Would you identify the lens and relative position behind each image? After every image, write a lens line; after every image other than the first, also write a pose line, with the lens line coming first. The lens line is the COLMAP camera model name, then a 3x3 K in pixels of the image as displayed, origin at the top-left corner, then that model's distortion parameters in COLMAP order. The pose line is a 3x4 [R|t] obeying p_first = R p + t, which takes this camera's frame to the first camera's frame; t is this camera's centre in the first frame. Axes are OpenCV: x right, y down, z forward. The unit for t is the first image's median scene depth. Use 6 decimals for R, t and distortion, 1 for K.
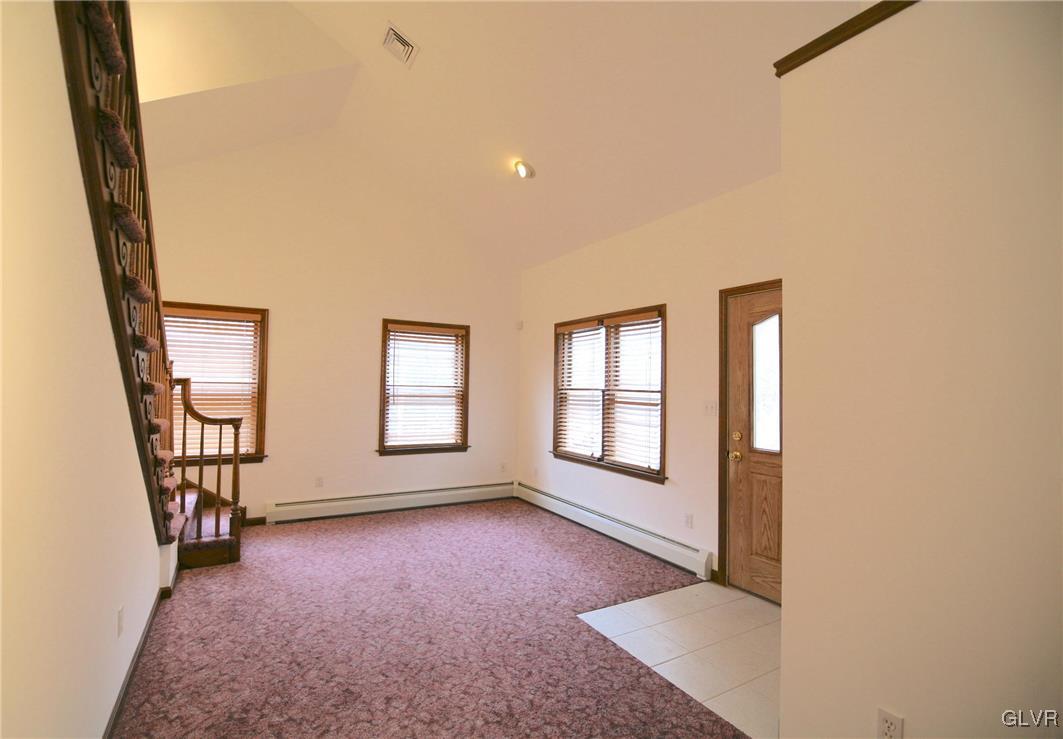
lens RADIAL K [[482.5, 0, 504.2], [0, 482.5, 379.1], [0, 0, 1]] dist [-0.012815, -0.001408]
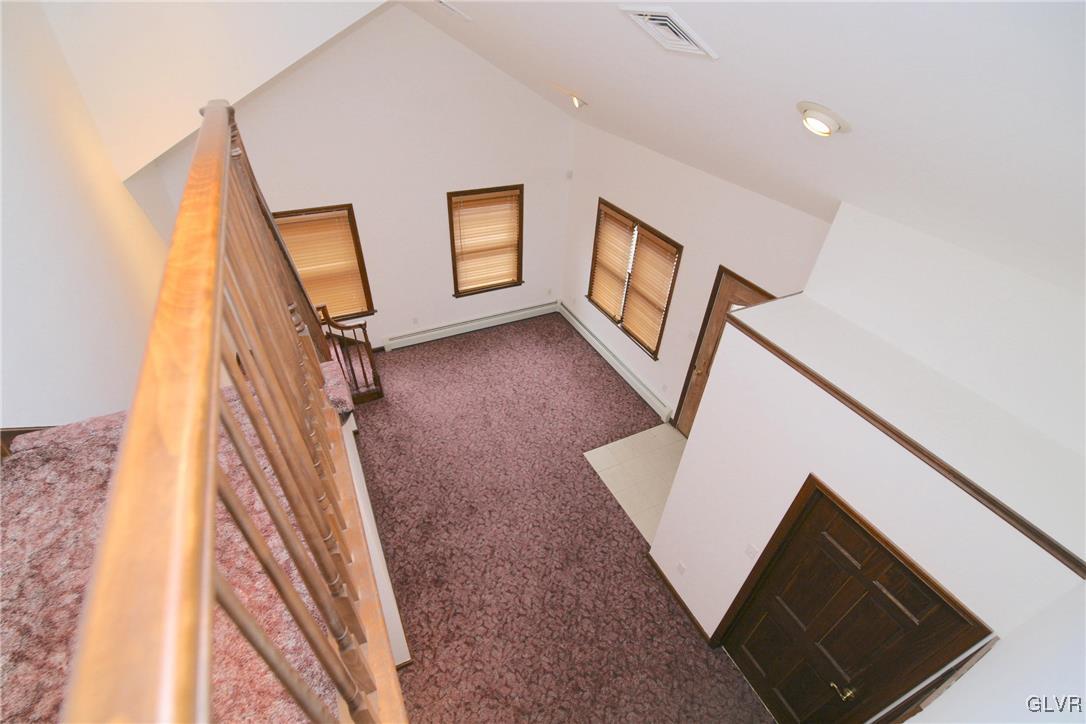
lens RADIAL K [[474.0, 0, 543.2], [0, 474.0, 362.8], [0, 0, 1]] dist [0.000232, -0.000134]
pose [[0.999192, 0.038915, -0.010017, 0.001133], [-0.023494, 0.767986, 0.640035, -0.825173], [0.032600, -0.639283, 0.768280, -0.160267]]
